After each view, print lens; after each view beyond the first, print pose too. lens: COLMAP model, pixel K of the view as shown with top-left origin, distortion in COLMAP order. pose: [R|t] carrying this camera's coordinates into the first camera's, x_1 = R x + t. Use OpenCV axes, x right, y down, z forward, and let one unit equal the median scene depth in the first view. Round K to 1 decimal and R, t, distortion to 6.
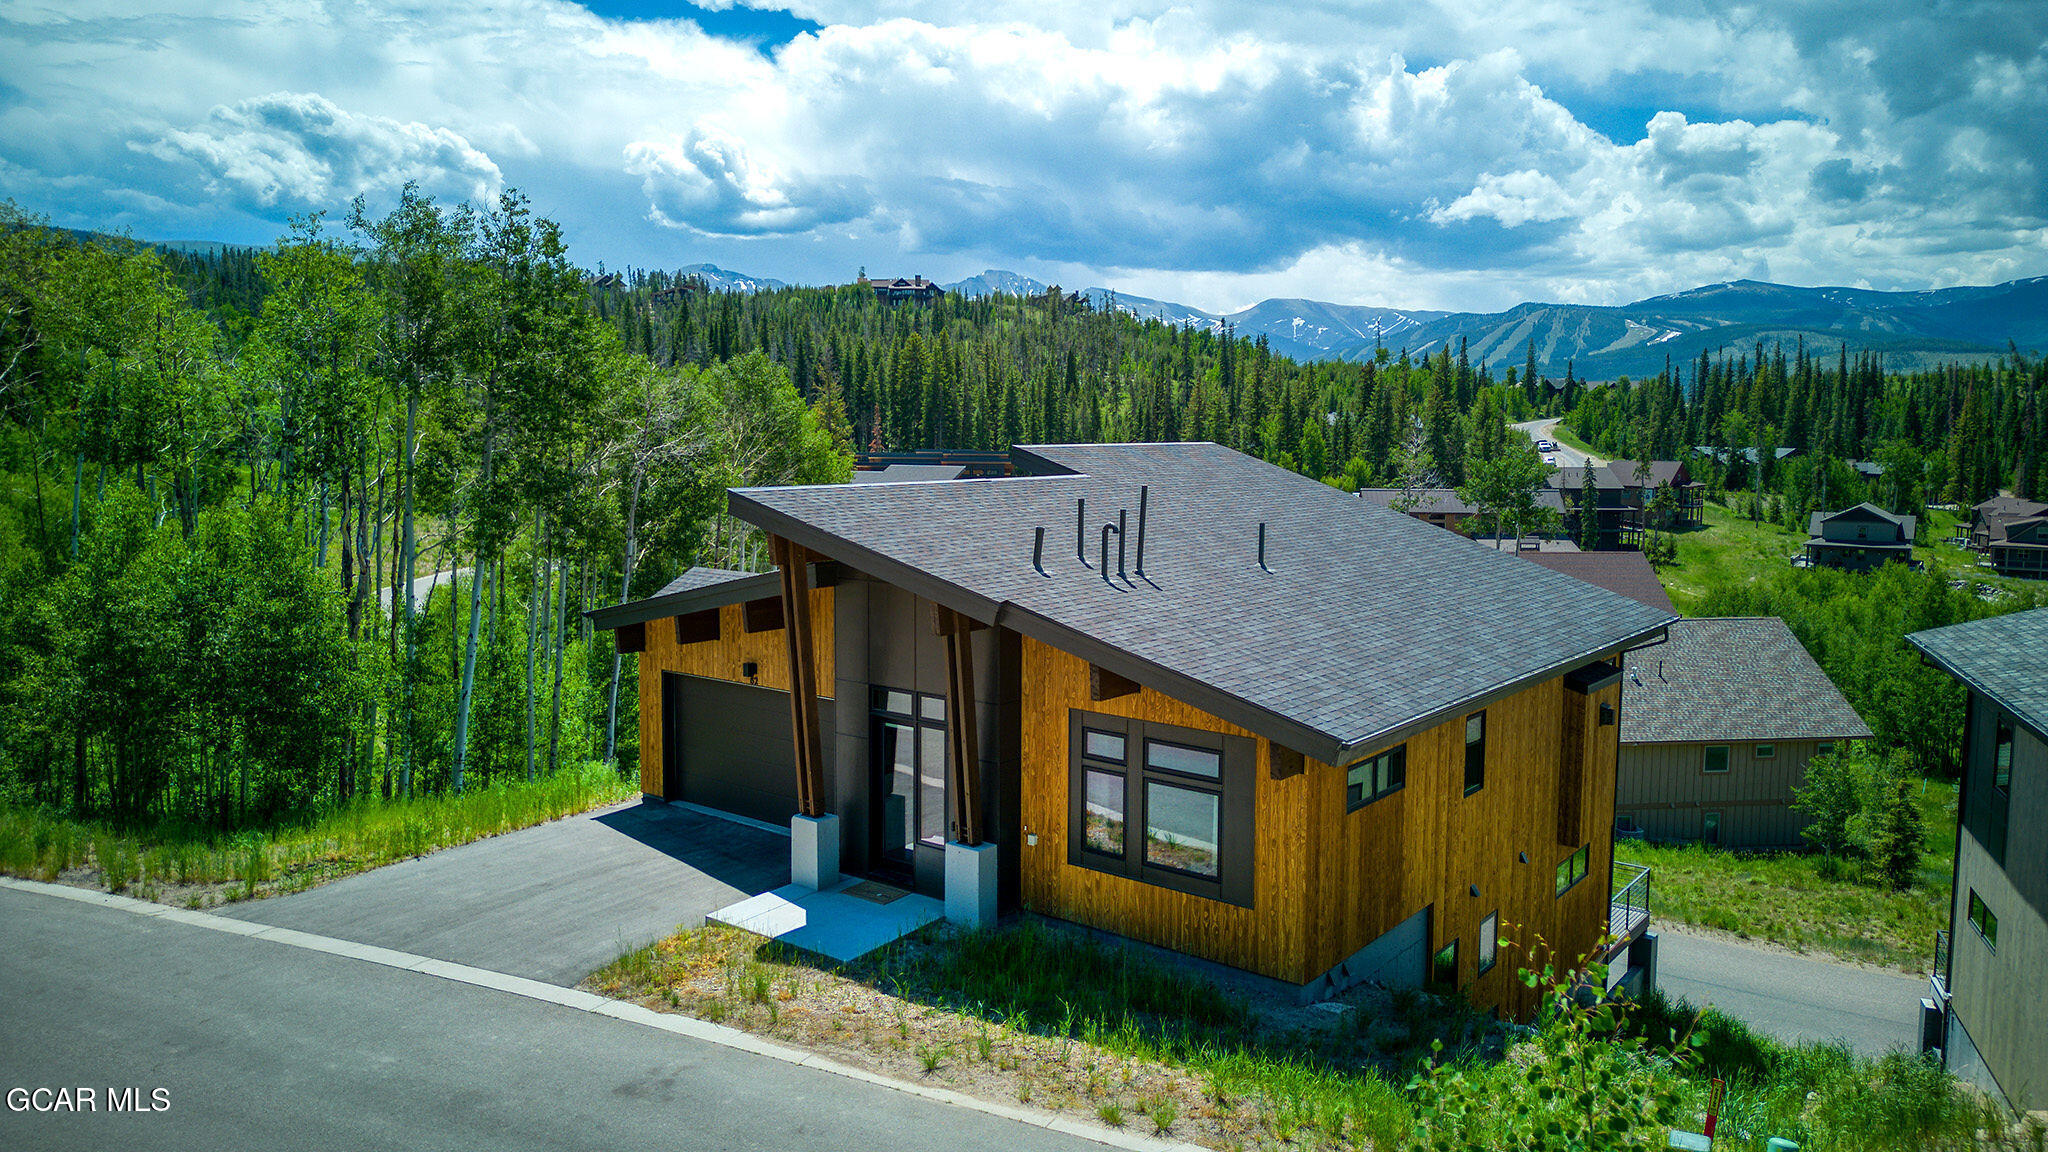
lens RADIAL K [[1416.5, 0, 1029.0], [0, 1416.5, 573.3], [0, 0, 1]] dist [0.023255, -0.009895]
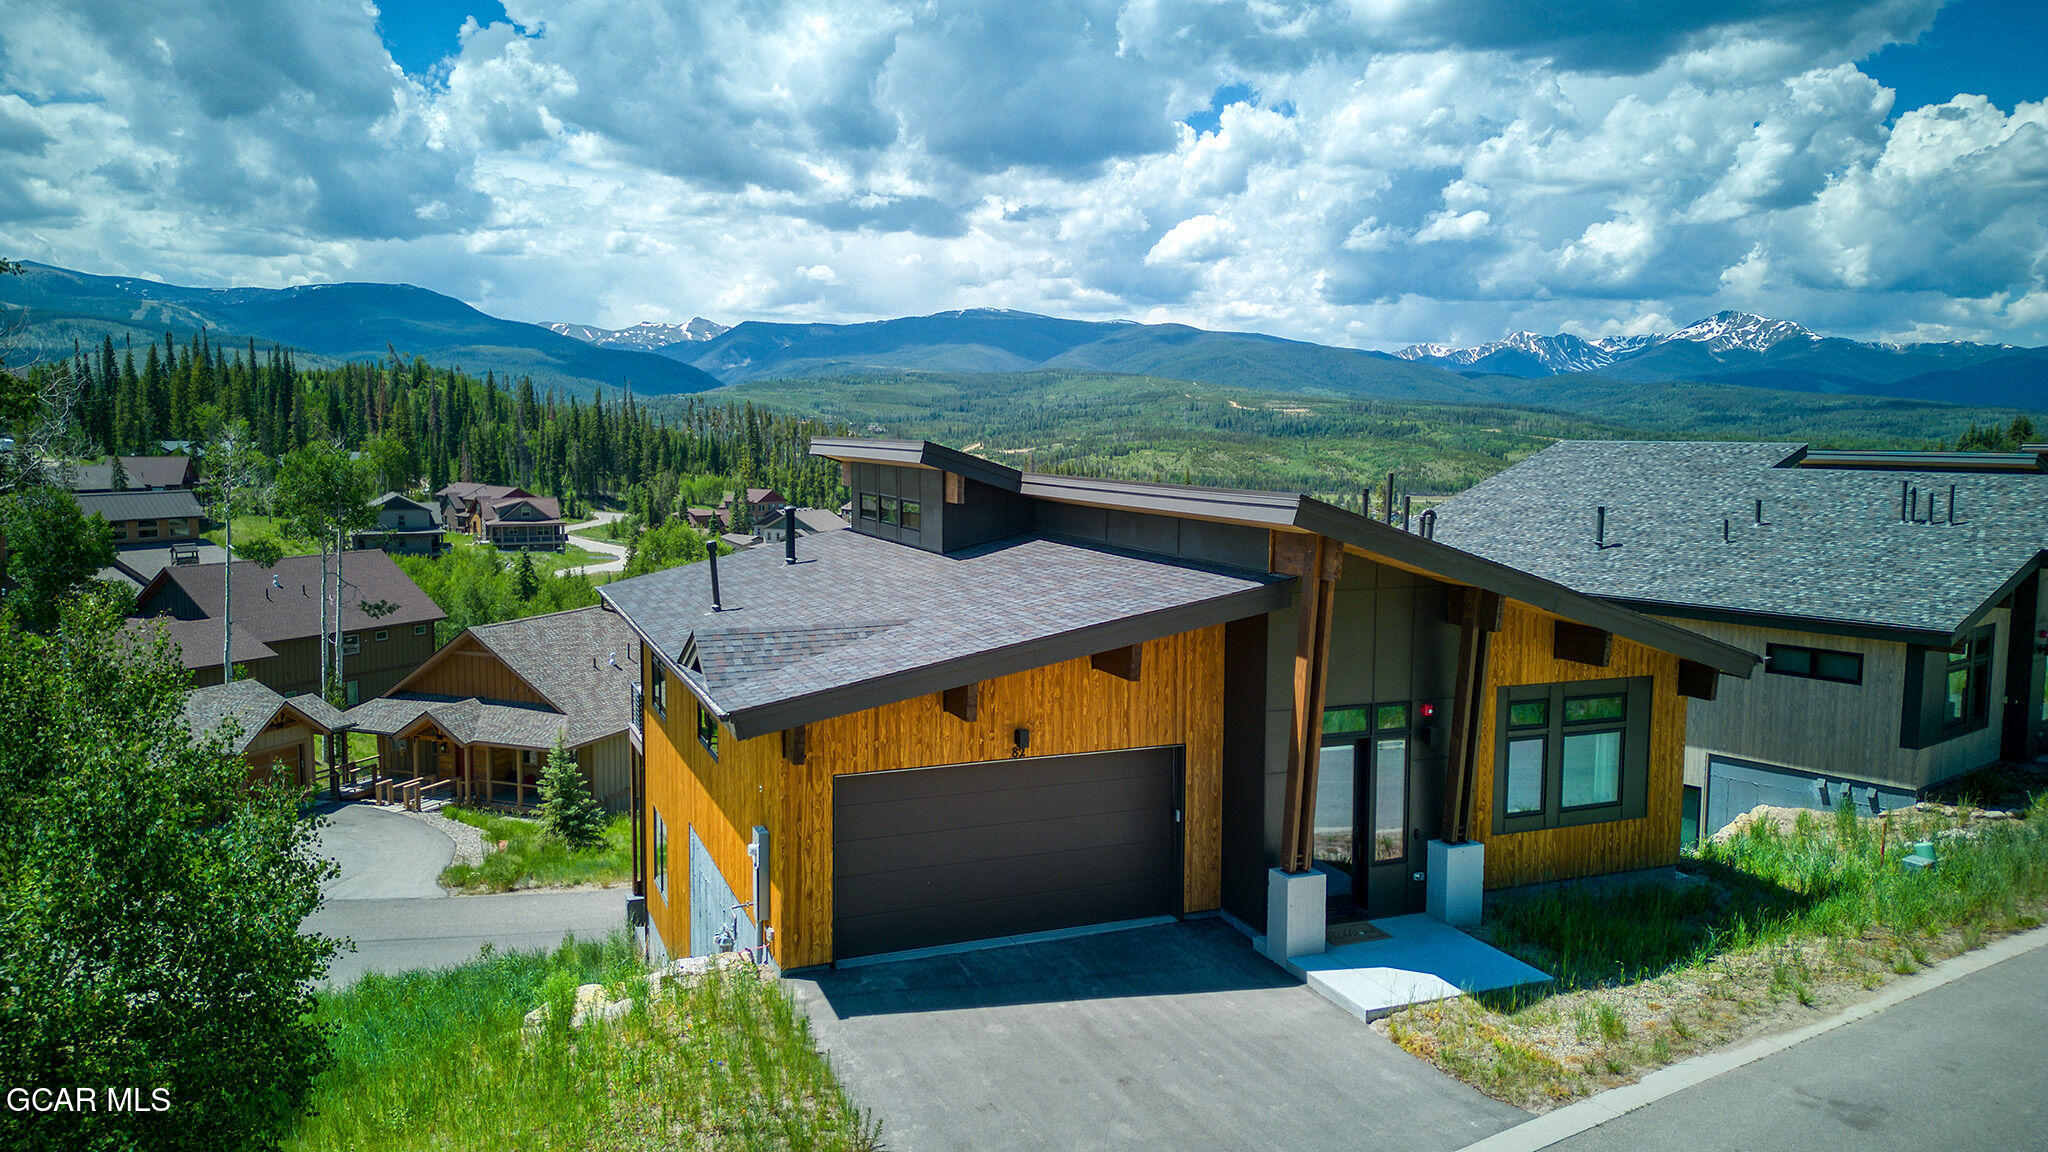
lens RADIAL K [[1416.5, 0, 1003.4], [0, 1416.5, 579.0], [0, 0, 1]] dist [0.023255, -0.009895]
pose [[0.516213, -0.096284, 0.851031, -1.066902], [0.089207, 0.994301, 0.058382, -0.079851], [-0.851802, 0.045780, 0.521860, 0.771331]]
